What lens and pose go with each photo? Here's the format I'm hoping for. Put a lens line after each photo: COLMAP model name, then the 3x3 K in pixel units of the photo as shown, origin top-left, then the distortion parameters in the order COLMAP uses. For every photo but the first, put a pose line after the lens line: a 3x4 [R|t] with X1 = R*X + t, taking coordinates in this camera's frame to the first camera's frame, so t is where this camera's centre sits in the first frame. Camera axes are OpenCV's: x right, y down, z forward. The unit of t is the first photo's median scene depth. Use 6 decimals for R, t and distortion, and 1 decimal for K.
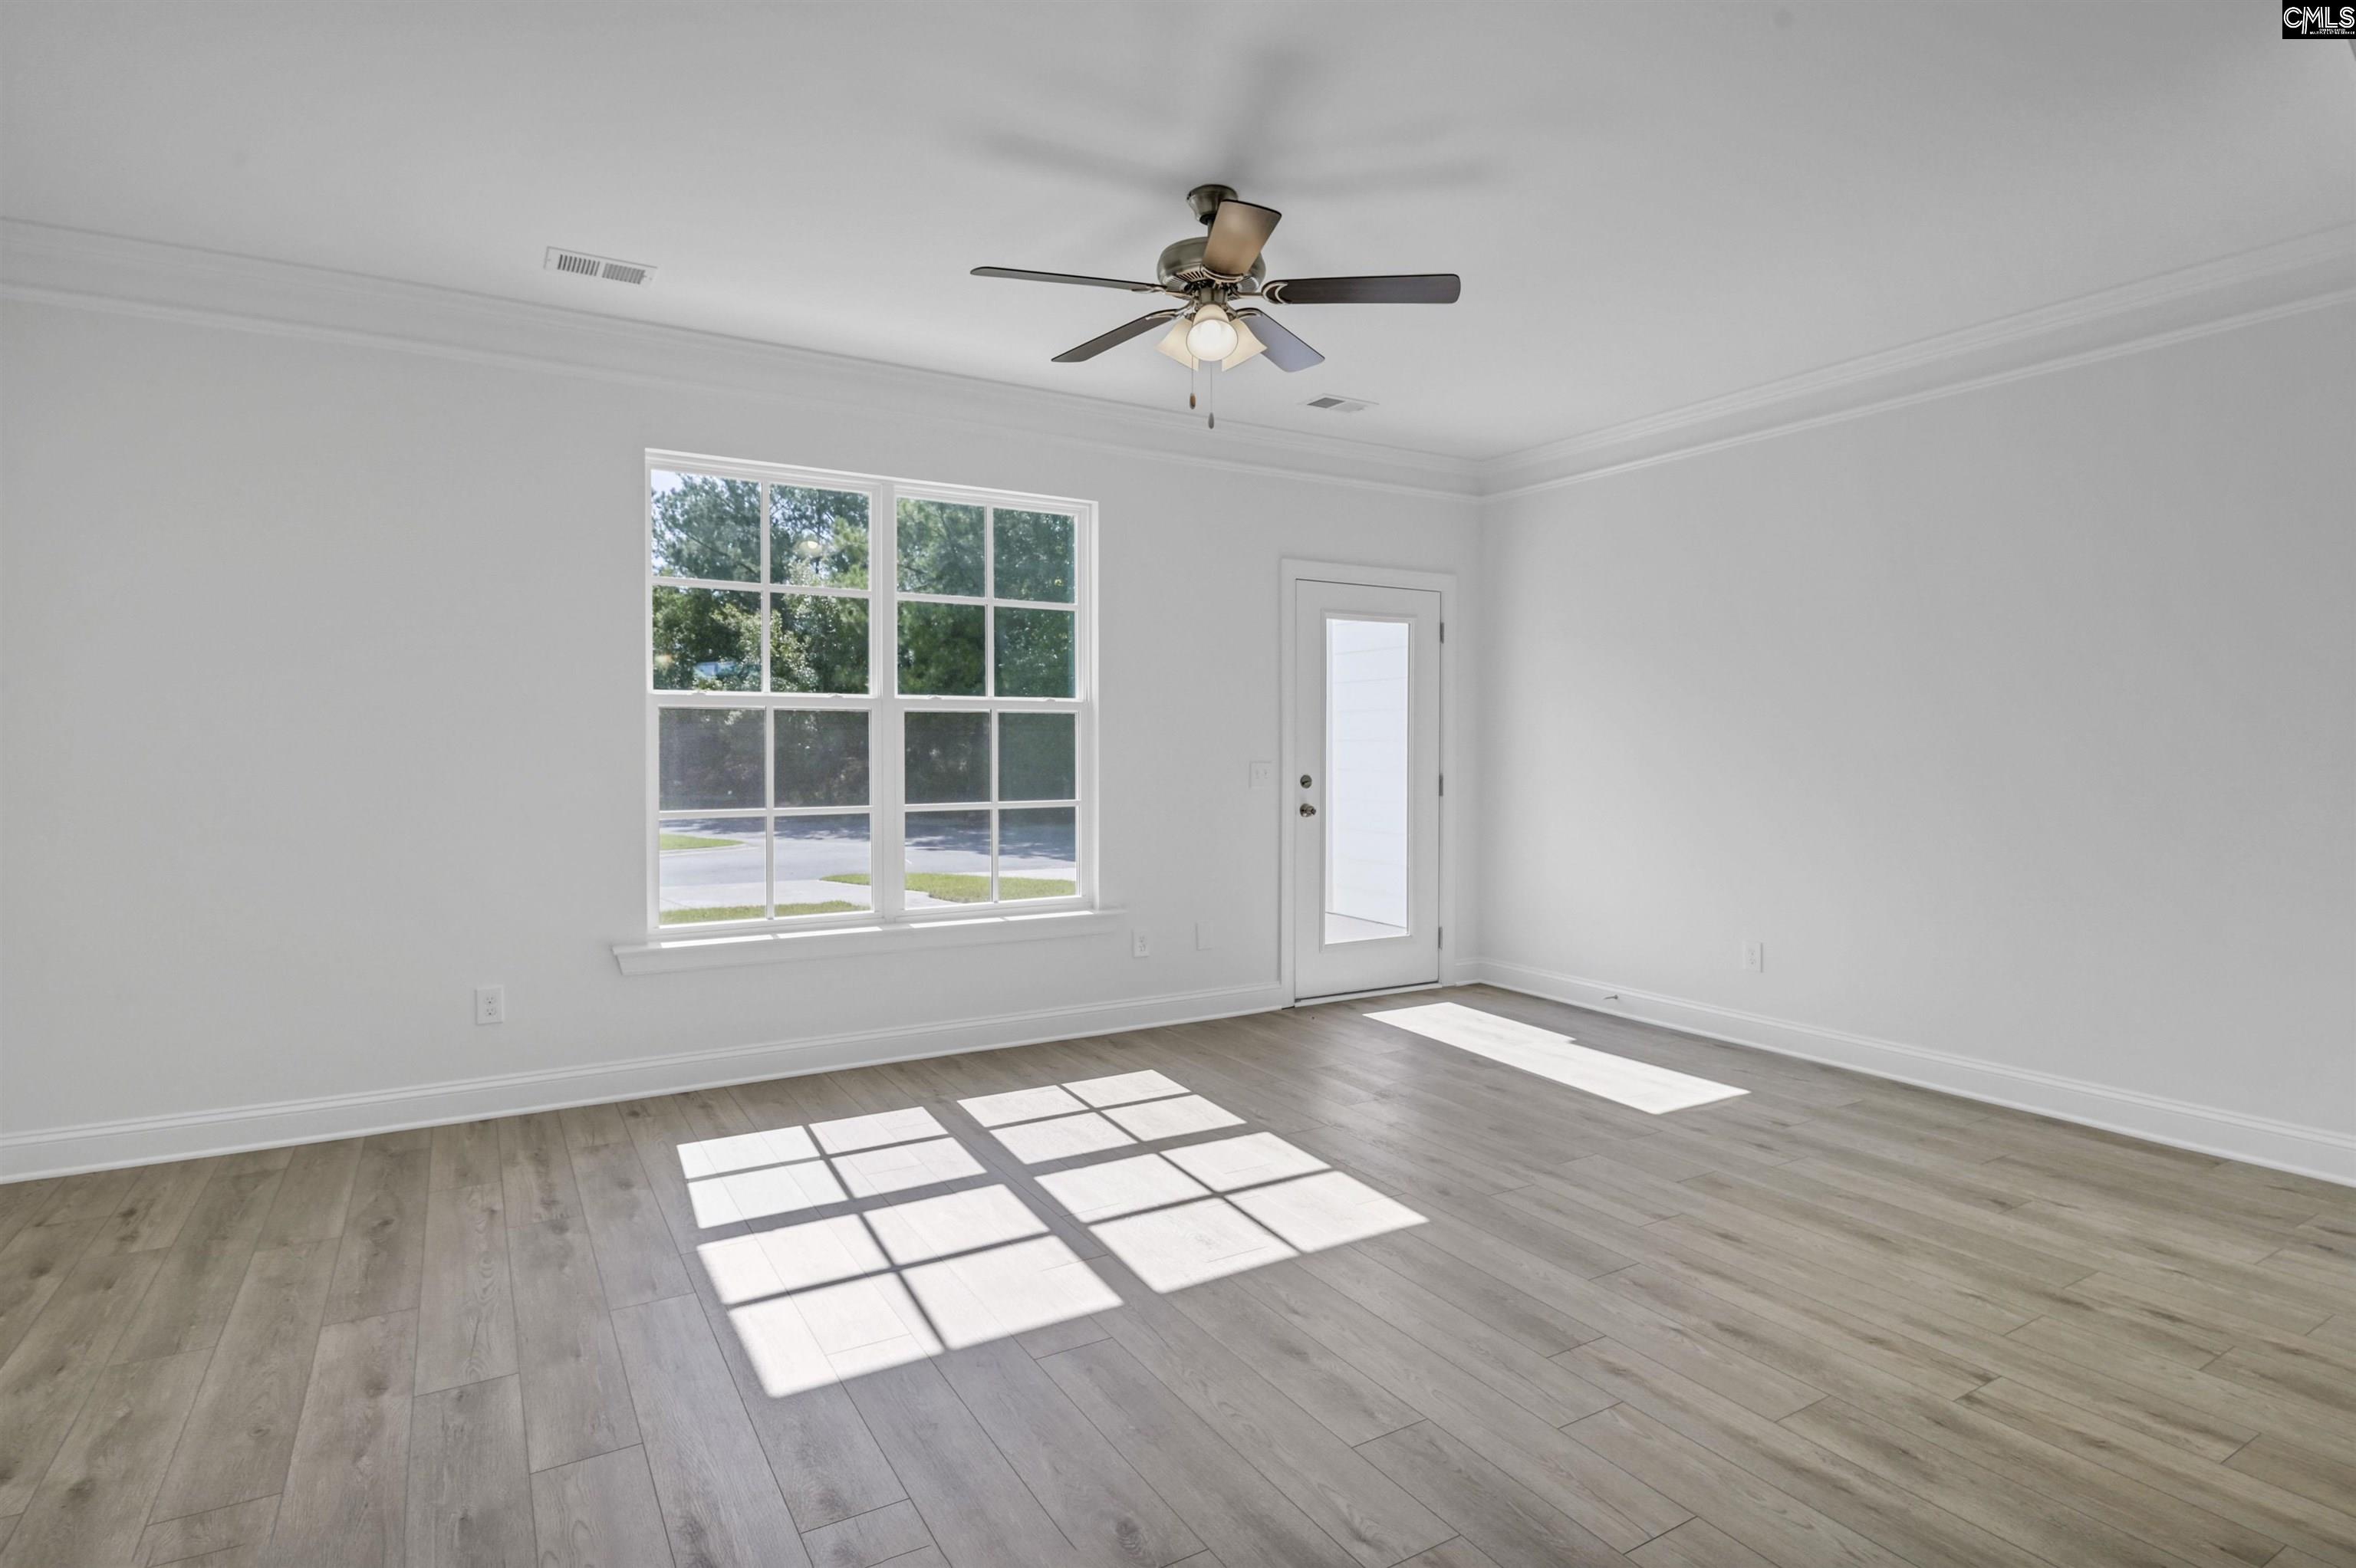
lens RADIAL K [[1217.8, 0, 1174.8], [0, 1217.8, 780.3], [0, 0, 1]] dist [-0.021940, -0.001016]
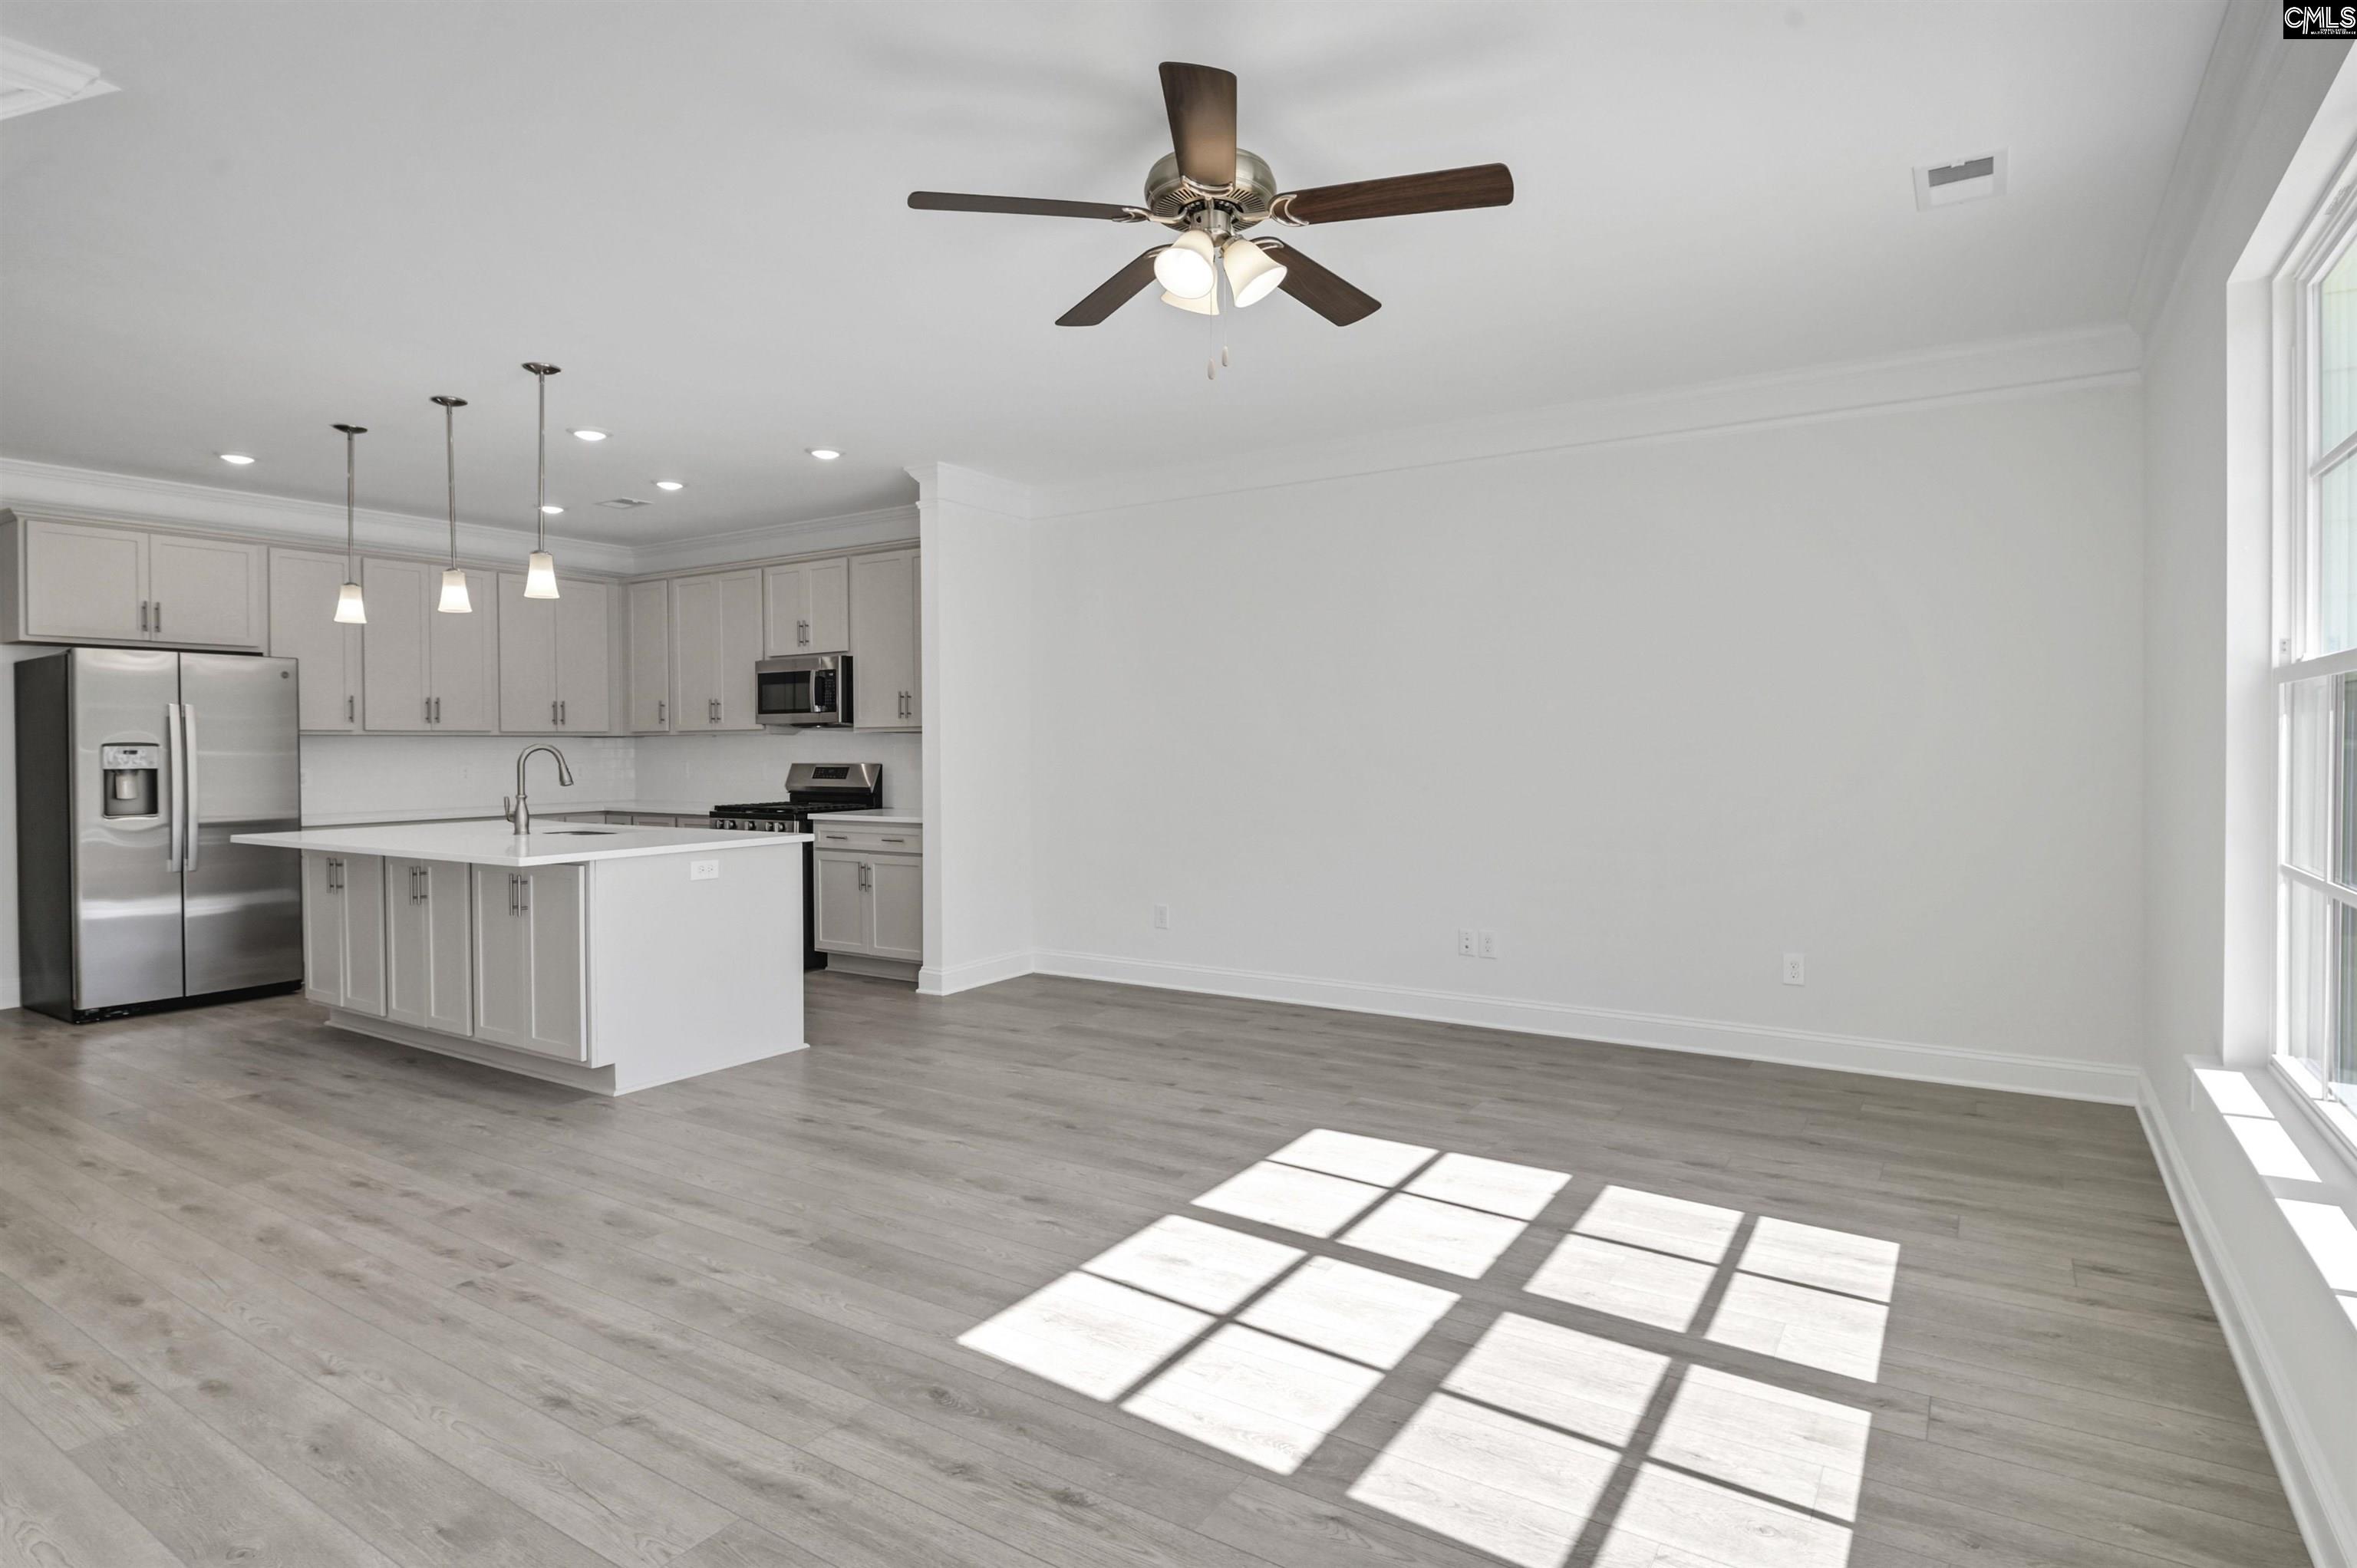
lens RADIAL K [[1218.4, 0, 1184.8], [0, 1218.4, 775.5], [0, 0, 1]] dist [-0.021940, -0.001016]
pose [[-0.894726, 0.015011, -0.446364, 0.449770], [-0.009091, 0.998616, 0.051806, -0.052850], [0.446523, 0.050411, -0.893351, 1.868816]]
